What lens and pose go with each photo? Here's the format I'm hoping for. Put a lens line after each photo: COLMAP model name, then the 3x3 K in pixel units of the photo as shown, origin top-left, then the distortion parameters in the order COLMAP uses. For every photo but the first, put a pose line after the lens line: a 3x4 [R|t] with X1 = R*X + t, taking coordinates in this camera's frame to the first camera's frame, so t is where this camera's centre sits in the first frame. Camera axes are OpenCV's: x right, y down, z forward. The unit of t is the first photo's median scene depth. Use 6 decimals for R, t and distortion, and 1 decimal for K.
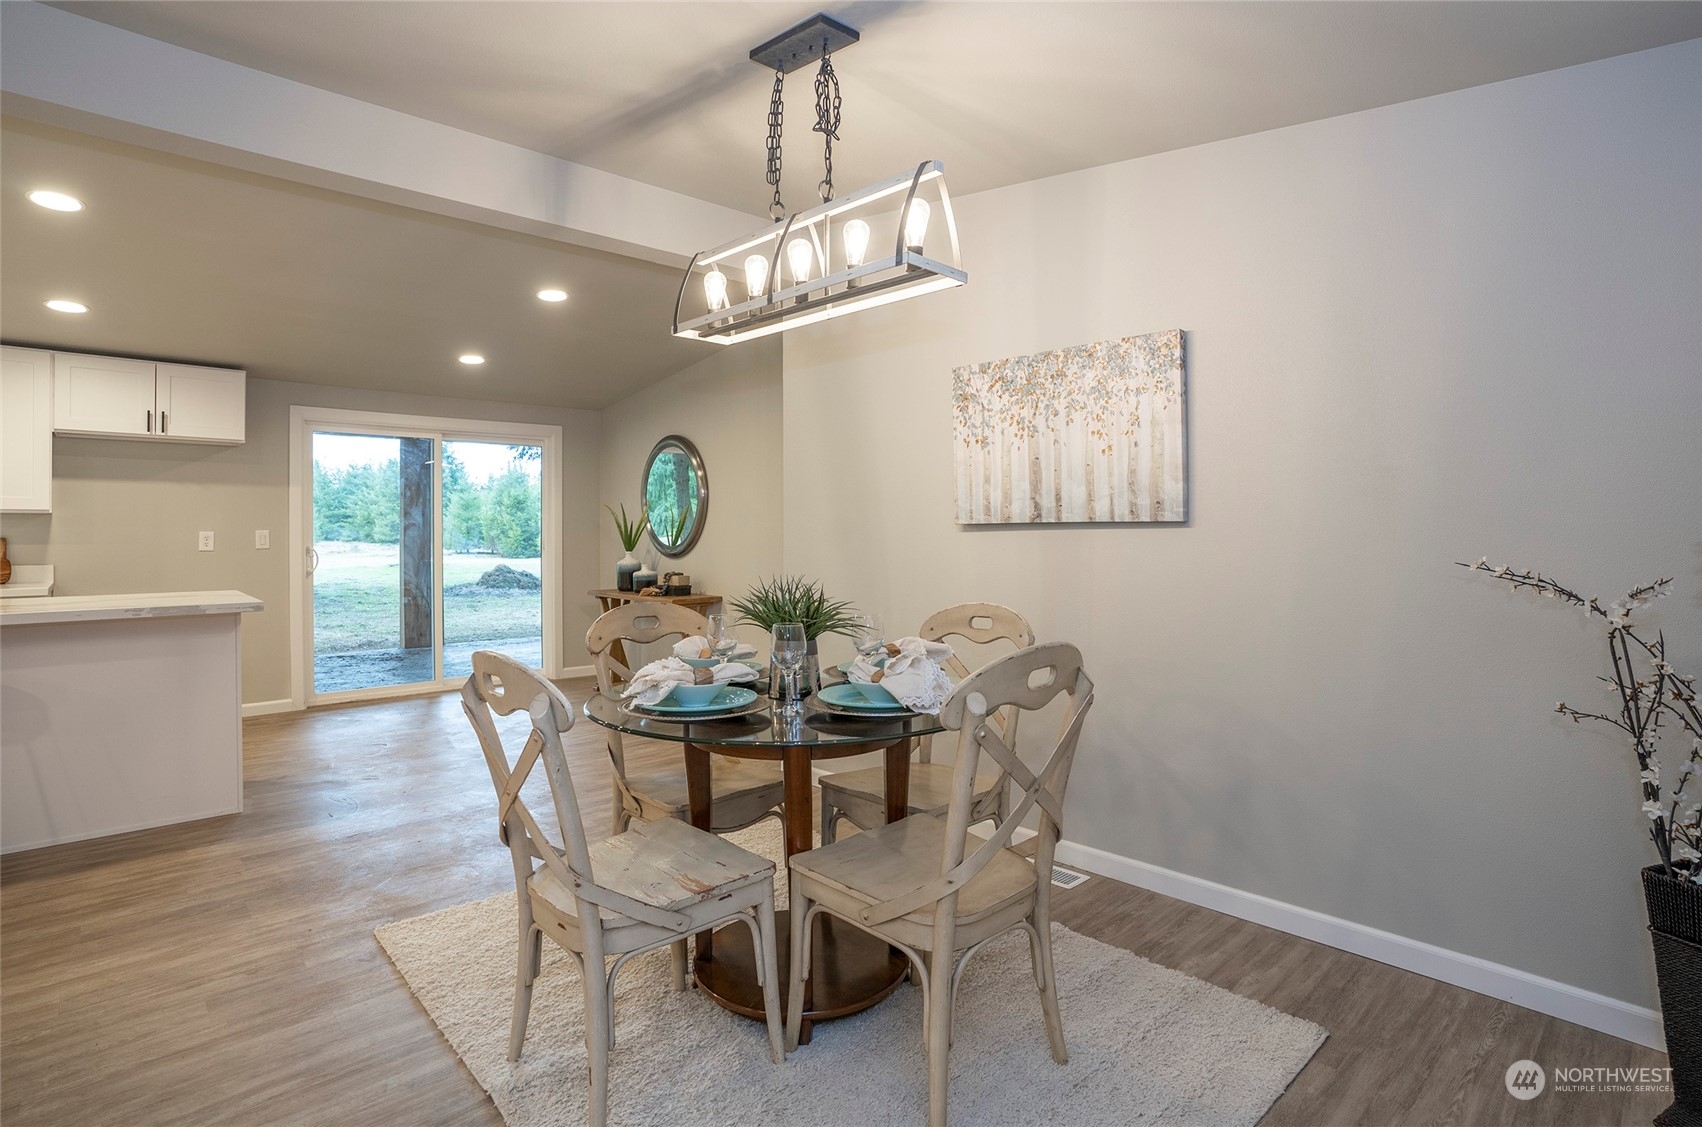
lens RADIAL K [[846.7, 0, 820.1], [0, 846.7, 530.7], [0, 0, 1]] dist [-0.002153, -0.000302]
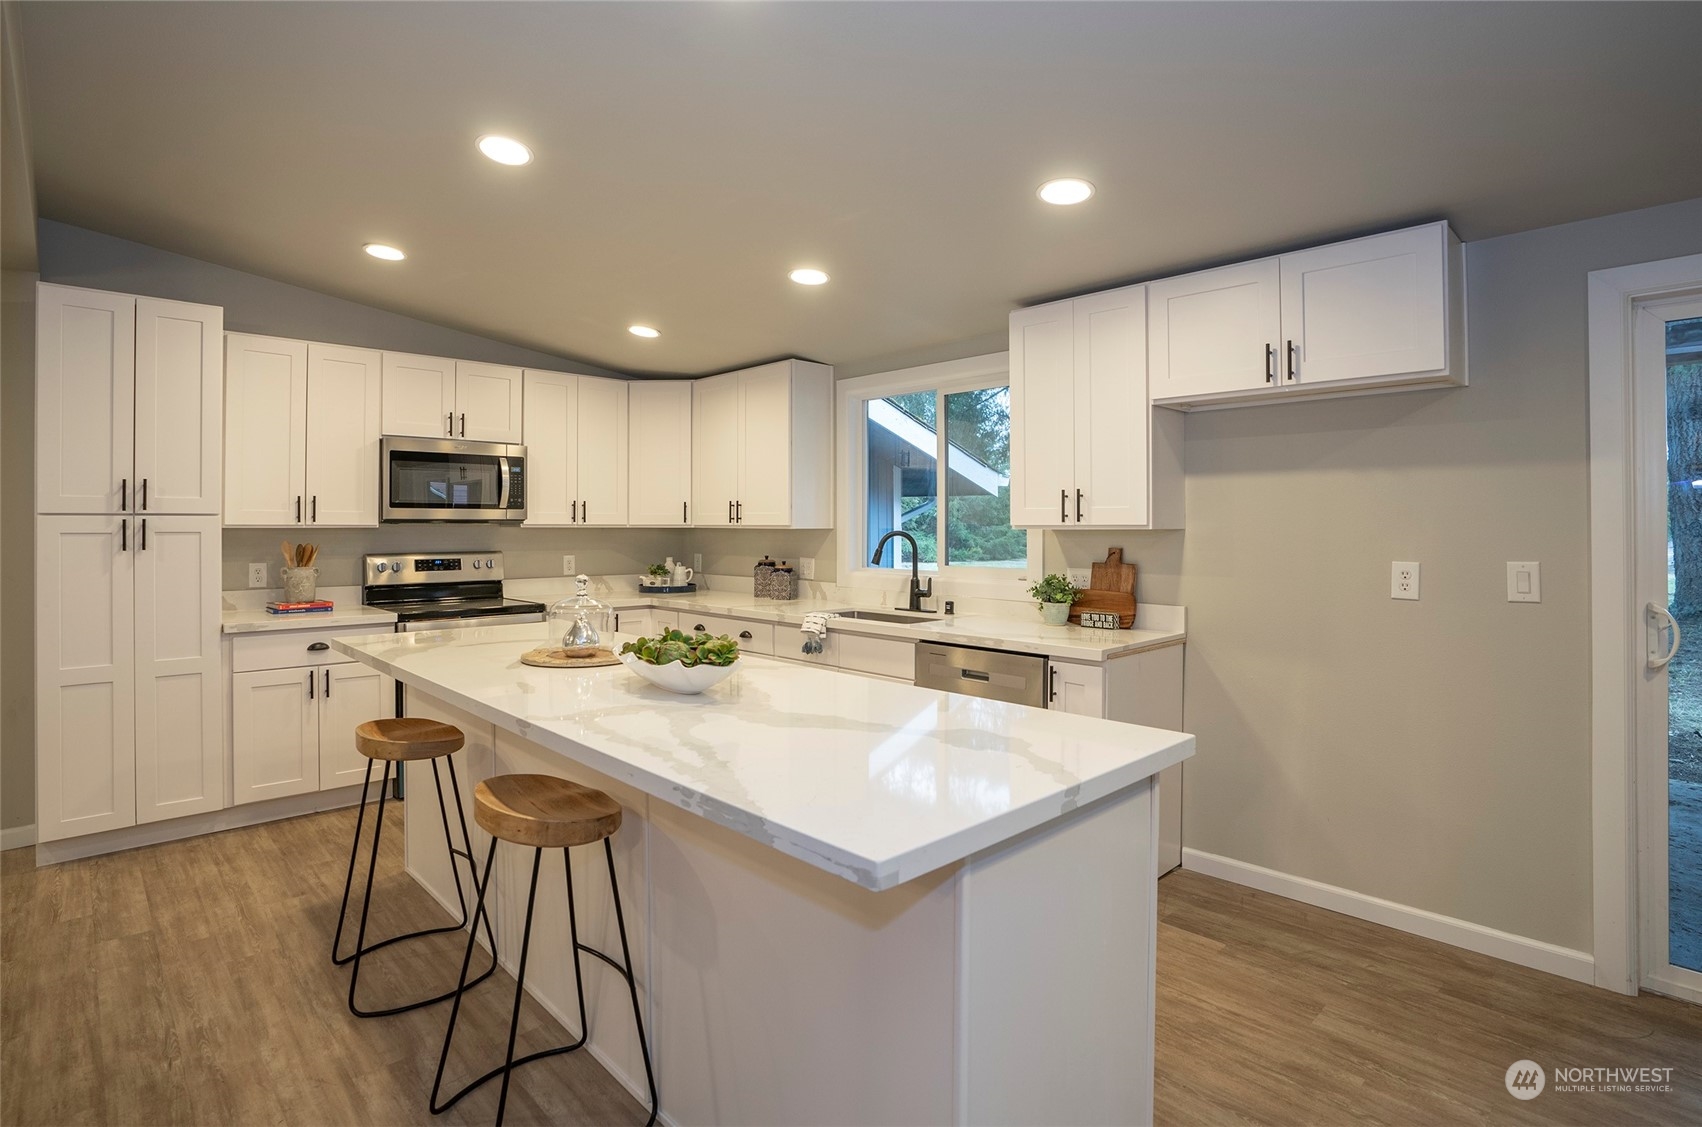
lens RADIAL K [[843.8, 0, 807.7], [0, 843.8, 522.0], [0, 0, 1]] dist [-0.070543, 0.027087]
pose [[0.024814, -0.004579, -0.999682, -0.390625], [0.001437, 0.999989, -0.004545, -0.034811], [0.999691, -0.001324, 0.024821, 1.026224]]
